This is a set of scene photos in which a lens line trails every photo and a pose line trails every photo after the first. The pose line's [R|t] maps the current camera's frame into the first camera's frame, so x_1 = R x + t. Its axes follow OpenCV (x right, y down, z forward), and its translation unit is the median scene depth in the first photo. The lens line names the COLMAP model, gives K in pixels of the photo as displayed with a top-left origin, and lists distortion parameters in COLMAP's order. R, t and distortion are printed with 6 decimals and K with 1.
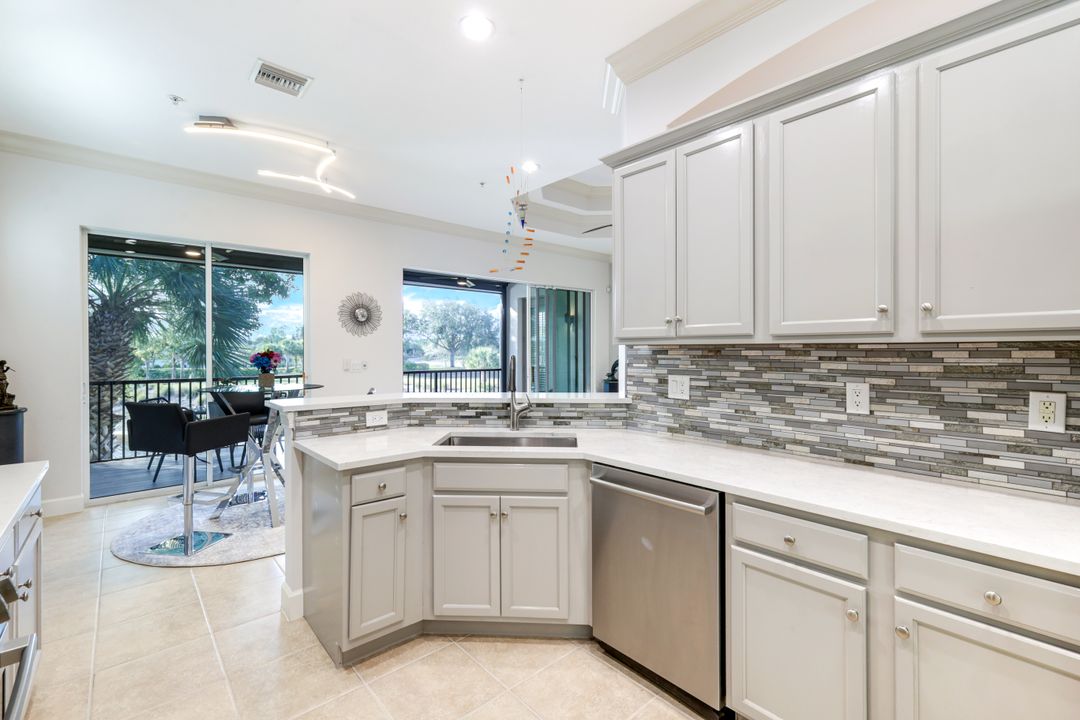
lens RADIAL K [[473.5, 0, 538.8], [0, 473.5, 349.4], [0, 0, 1]] dist [0.000201, 0.000177]
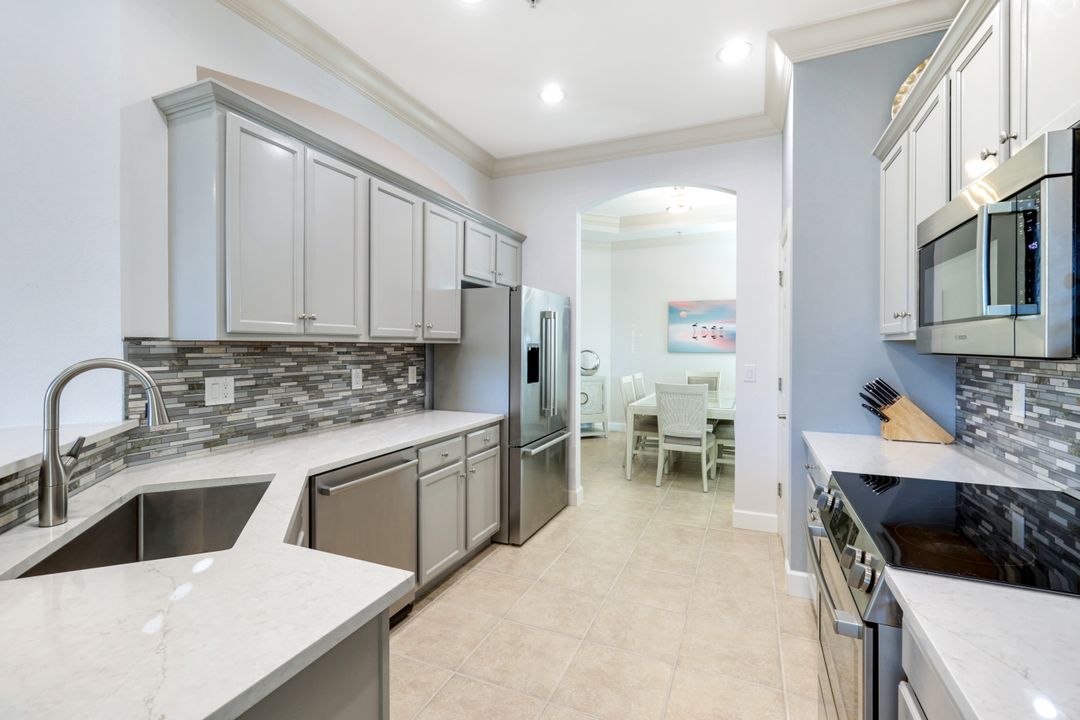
lens RADIAL K [[473.5, 0, 538.8], [0, 473.5, 349.4], [0, 0, 1]] dist [0.000201, 0.000177]
pose [[-0.419228, -0.005445, 0.907865, -0.792894], [-0.001443, 0.999985, 0.005331, 0.000008], [-0.907880, 0.000925, -0.419229, 0.928153]]
